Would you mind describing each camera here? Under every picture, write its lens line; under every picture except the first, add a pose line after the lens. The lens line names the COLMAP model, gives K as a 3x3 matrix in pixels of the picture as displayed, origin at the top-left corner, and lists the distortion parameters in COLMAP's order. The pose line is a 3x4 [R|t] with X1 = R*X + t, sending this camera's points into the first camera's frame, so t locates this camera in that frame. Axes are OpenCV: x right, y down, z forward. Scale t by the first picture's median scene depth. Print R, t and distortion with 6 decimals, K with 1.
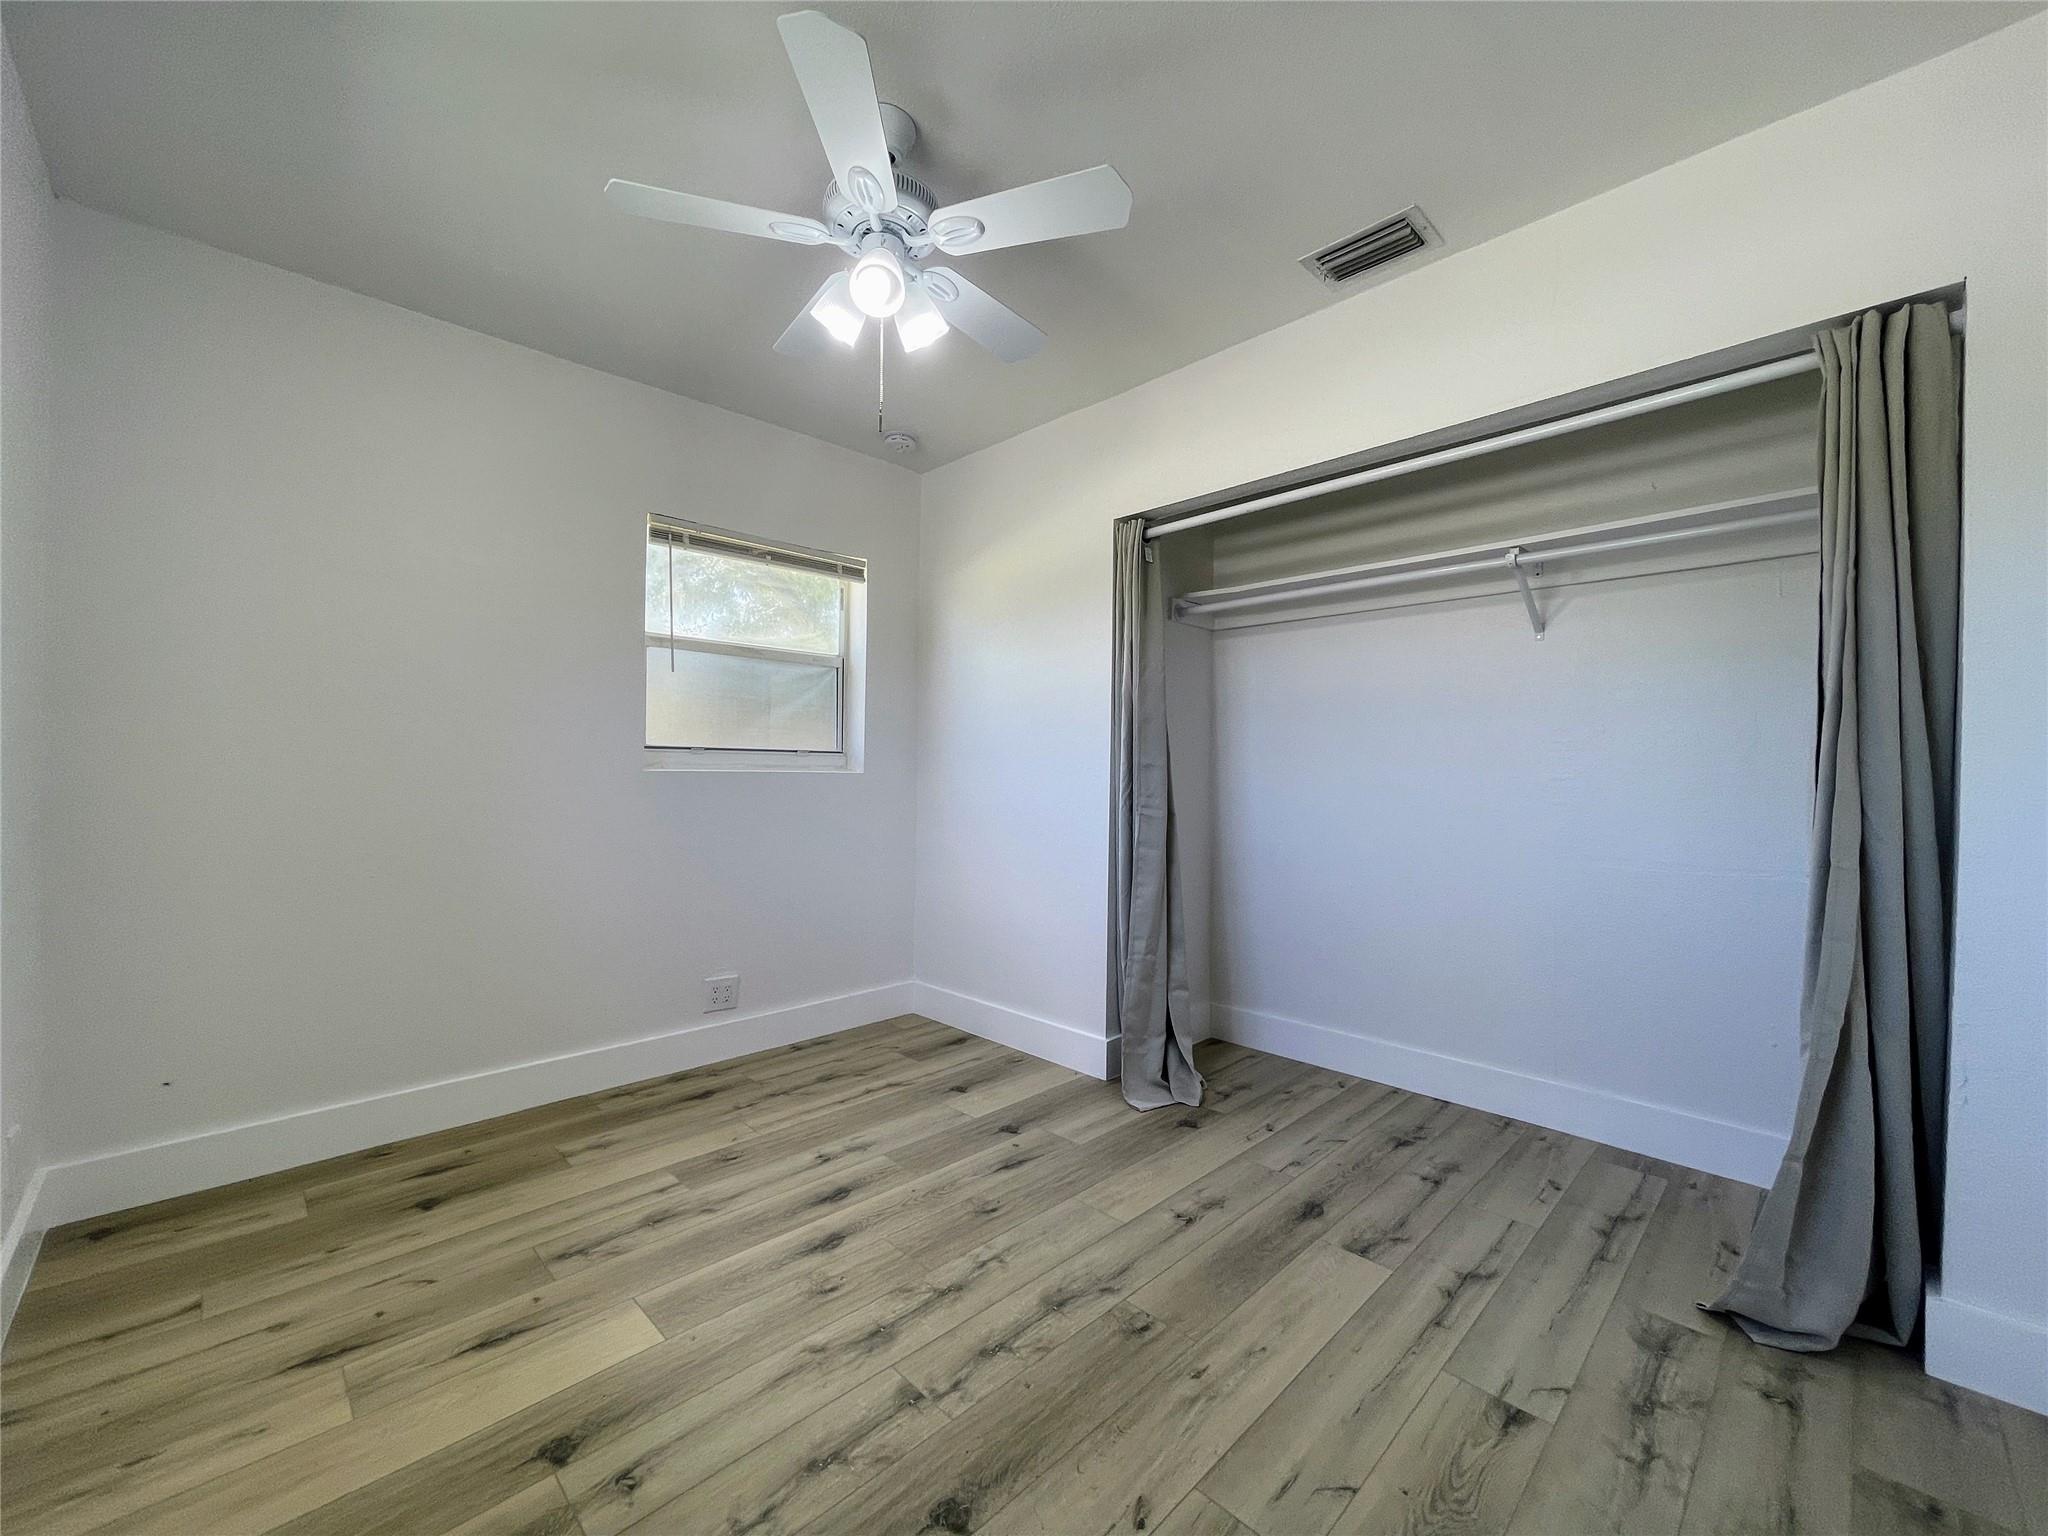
lens RADIAL K [[825.1, 0, 1024.0], [0, 825.1, 768.0], [0, 0, 1]] dist [-0.011076, 0.007198]
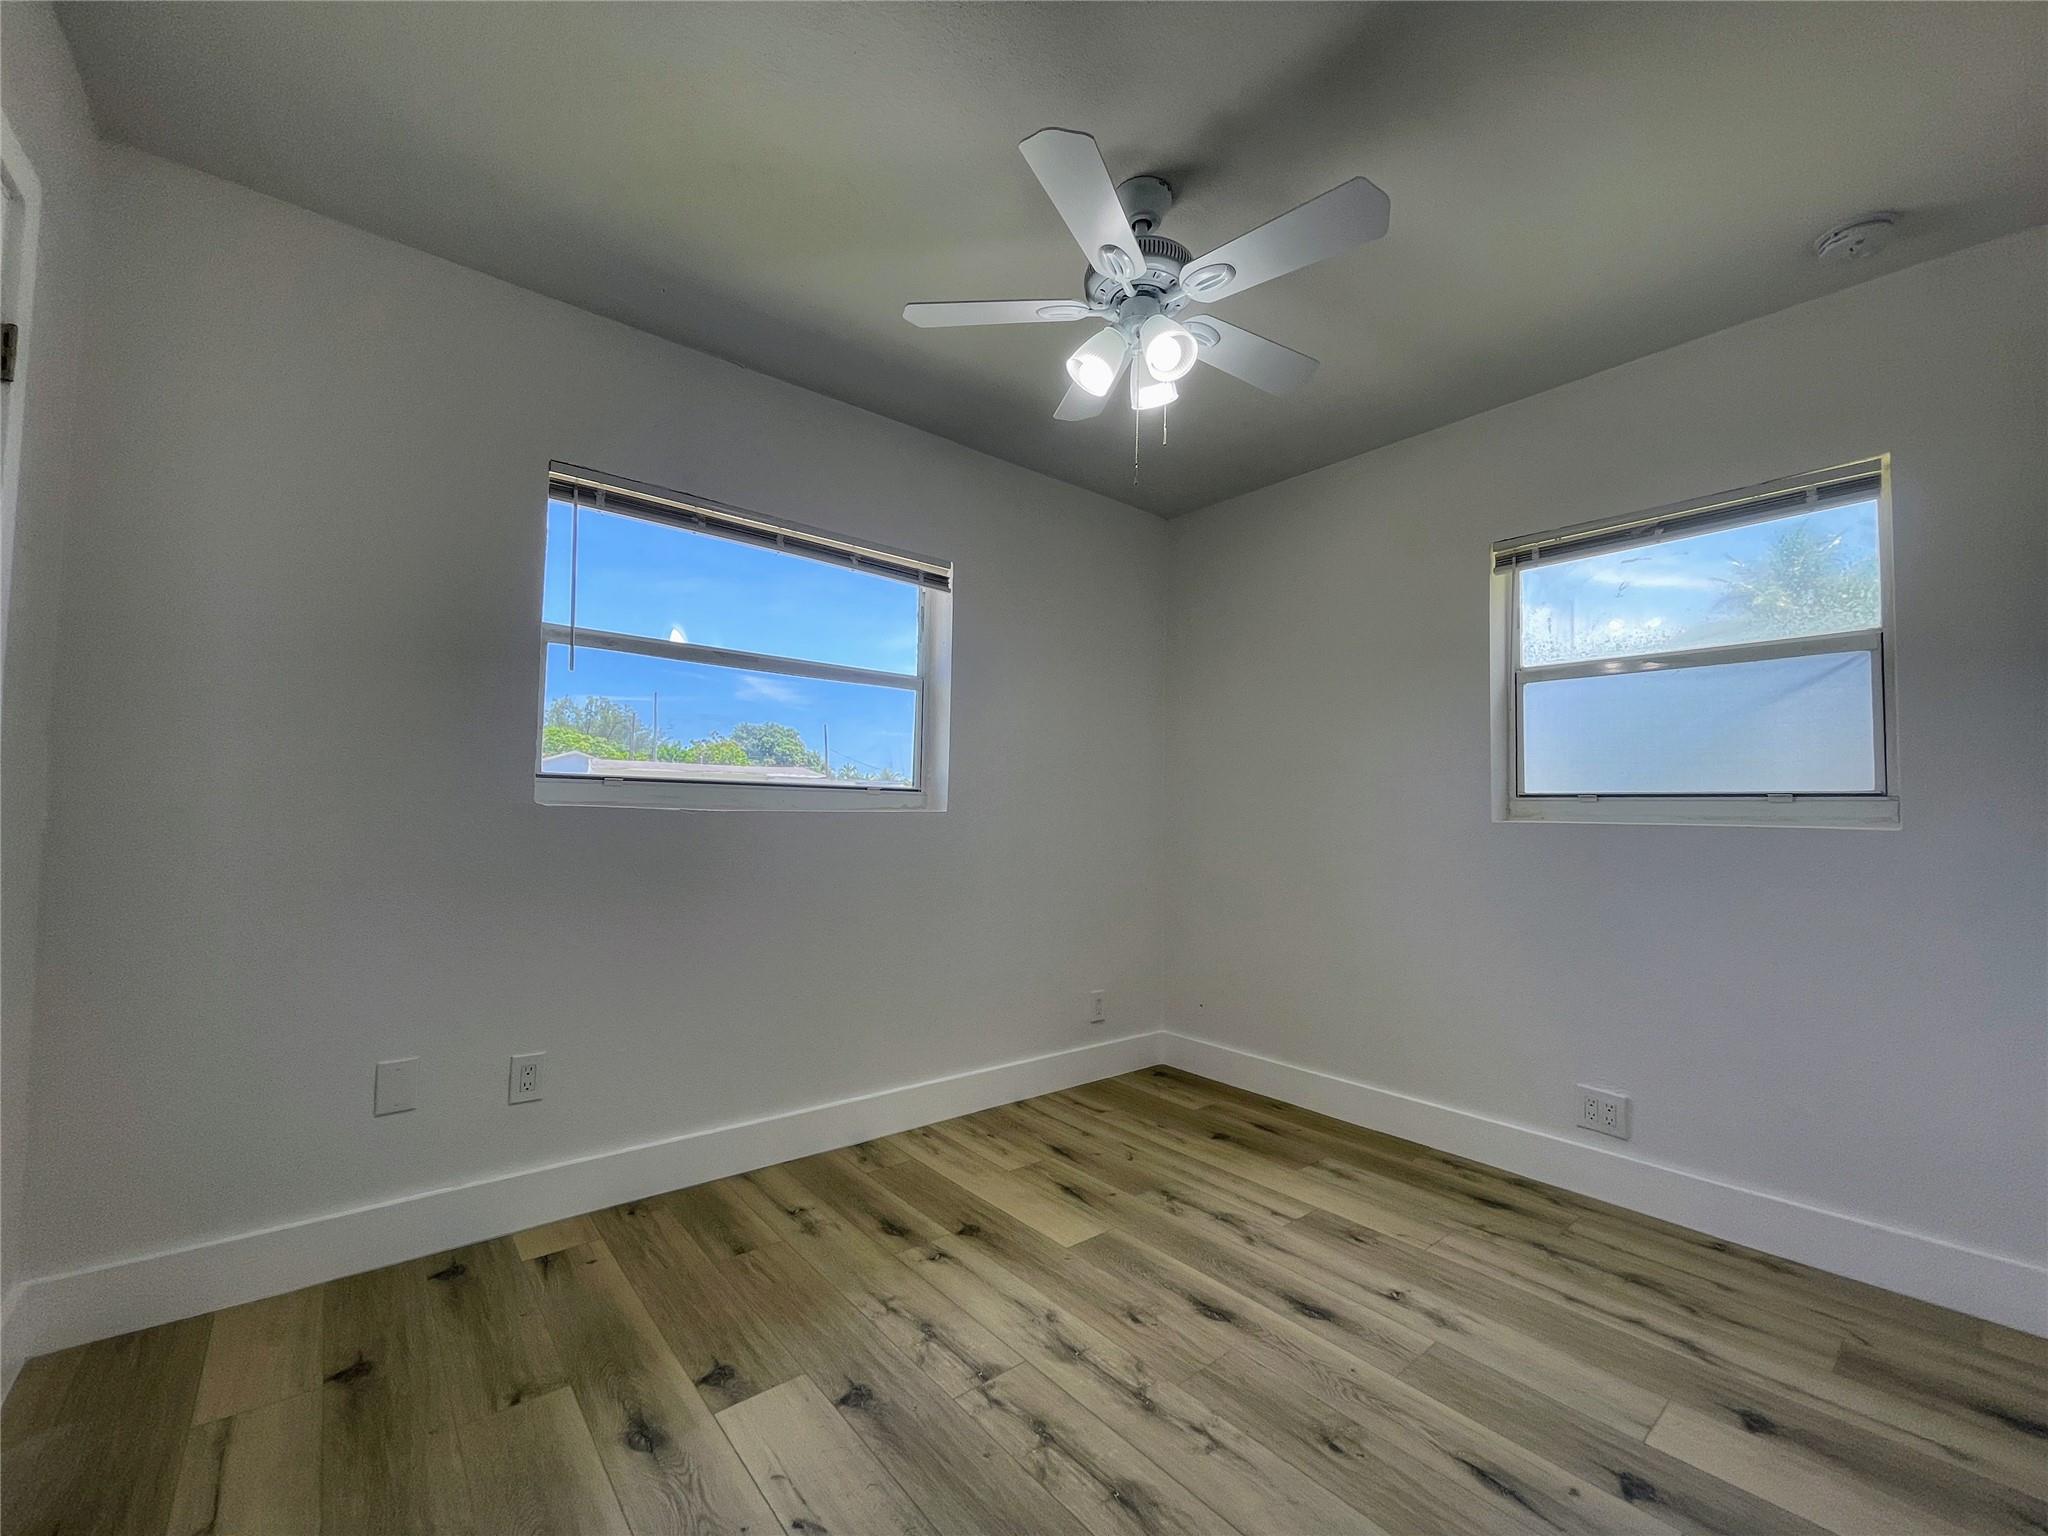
lens RADIAL K [[825.1, 0, 1024.0], [0, 825.1, 768.0], [0, 0, 1]] dist [-0.011076, 0.007198]
pose [[-0.078335, -0.067842, -0.994616, 0.676471], [-0.013973, 0.997659, -0.066949, 0.017007], [0.996829, 0.008653, -0.079100, 0.754631]]
